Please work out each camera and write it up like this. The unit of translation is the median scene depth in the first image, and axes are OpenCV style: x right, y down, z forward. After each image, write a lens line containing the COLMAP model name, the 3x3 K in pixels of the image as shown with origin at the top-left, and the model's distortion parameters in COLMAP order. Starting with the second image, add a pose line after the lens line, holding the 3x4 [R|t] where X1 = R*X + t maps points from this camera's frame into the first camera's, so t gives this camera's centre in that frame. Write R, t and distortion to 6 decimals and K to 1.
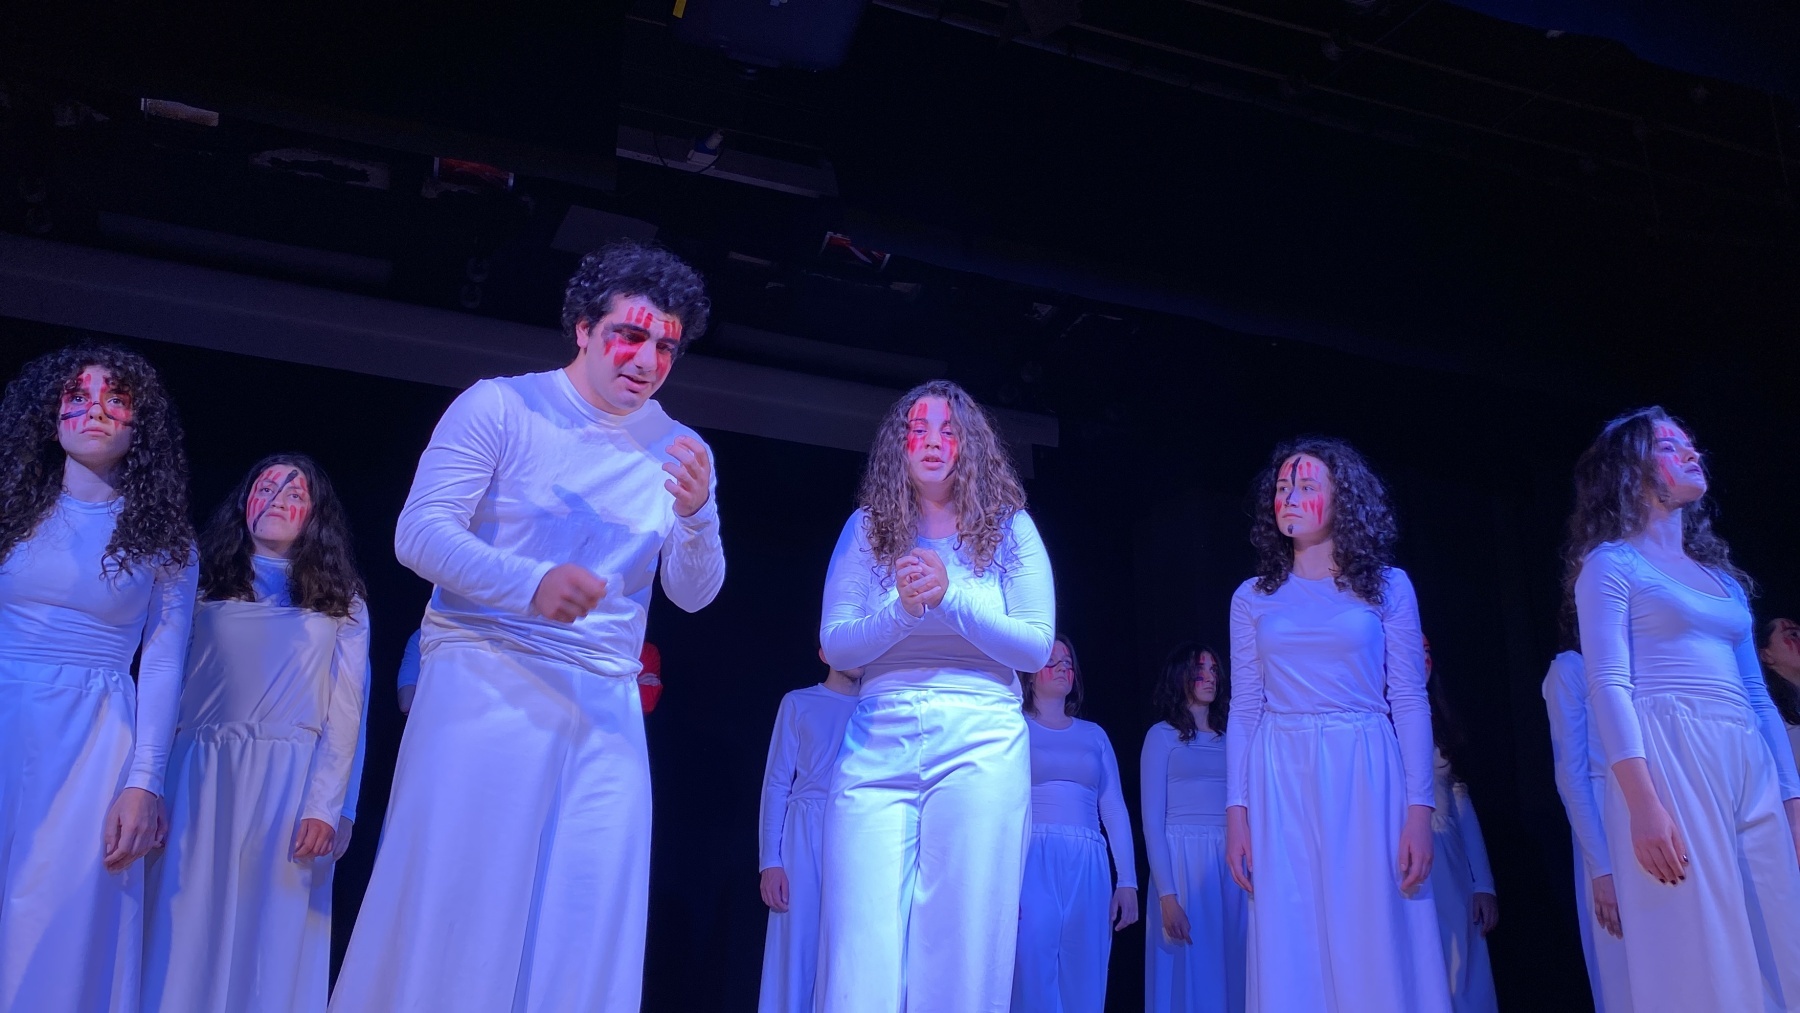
lens RADIAL K [[1587.4, 0, 919.6], [0, 1587.4, 457.5], [0, 0, 1]] dist [0.076652, -0.128587]
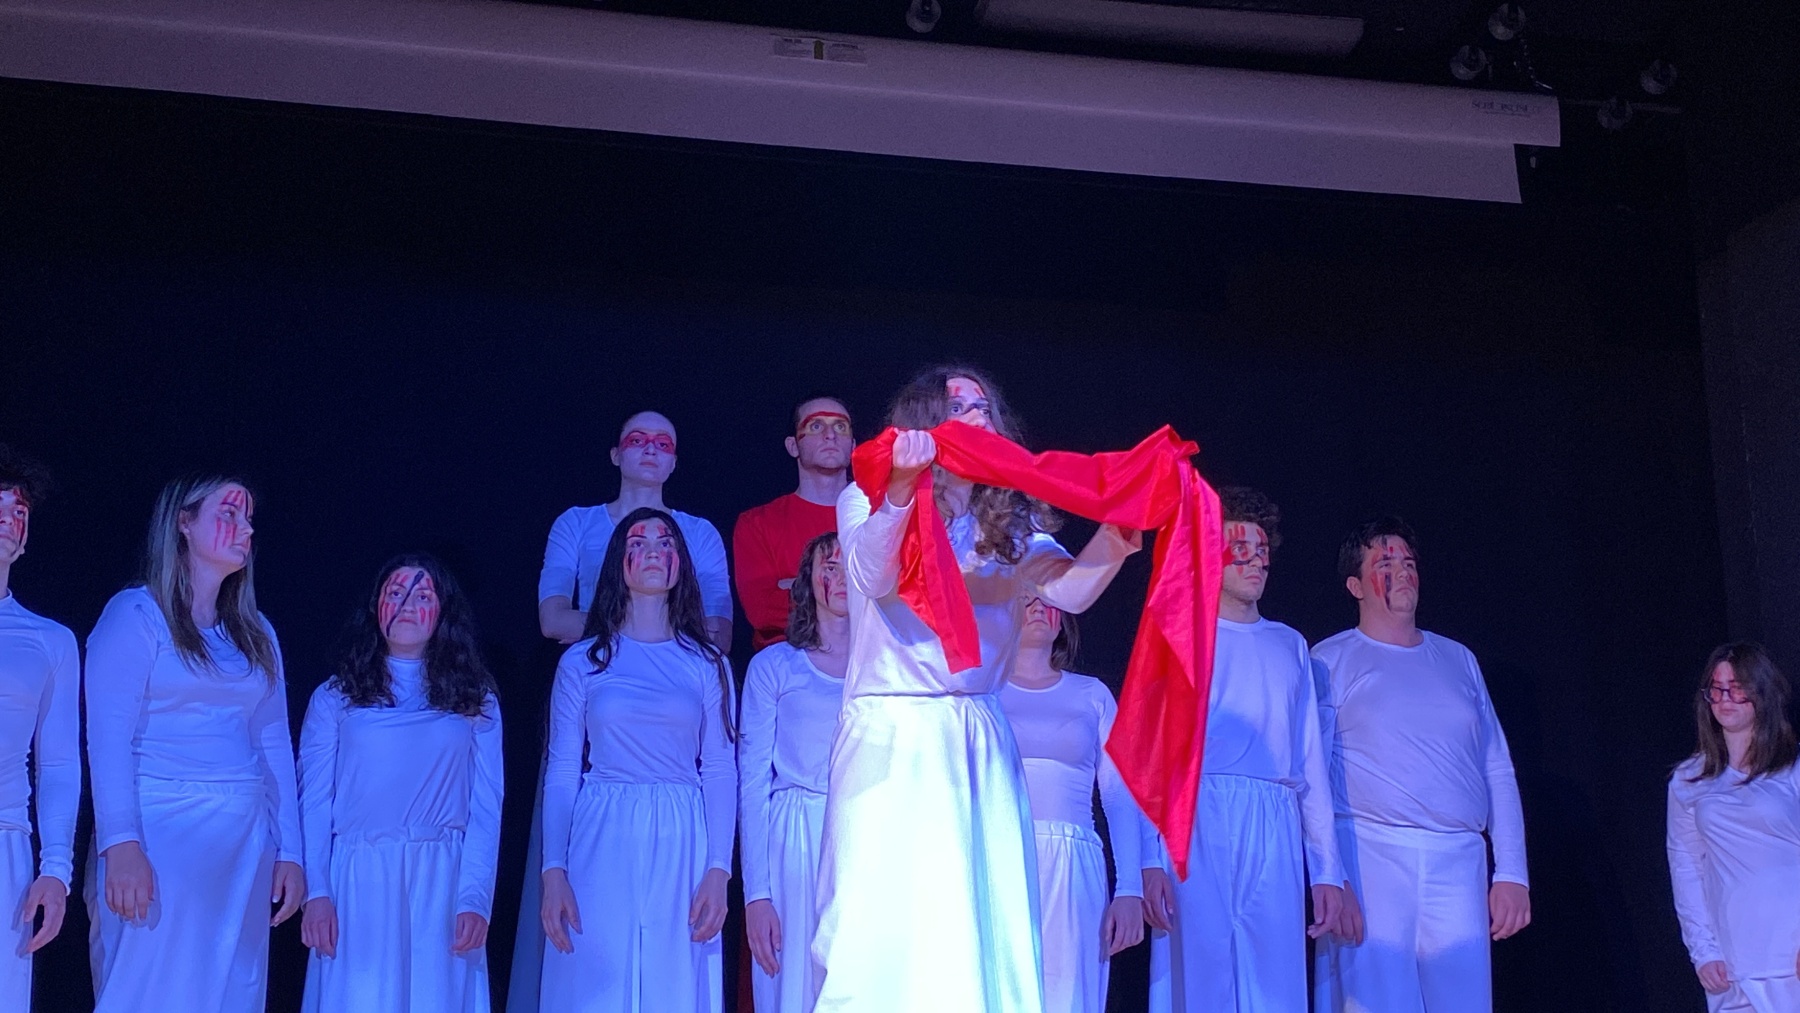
lens RADIAL K [[2528.6, 0, 890.8], [0, 2528.6, 506.1], [0, 0, 1]] dist [0.098379, 0.000000]
pose [[0.983205, -0.053018, -0.174632, 0.189039], [0.073739, 0.990696, 0.114389, -0.197627], [0.166943, -0.125345, 0.977967, -0.526171]]
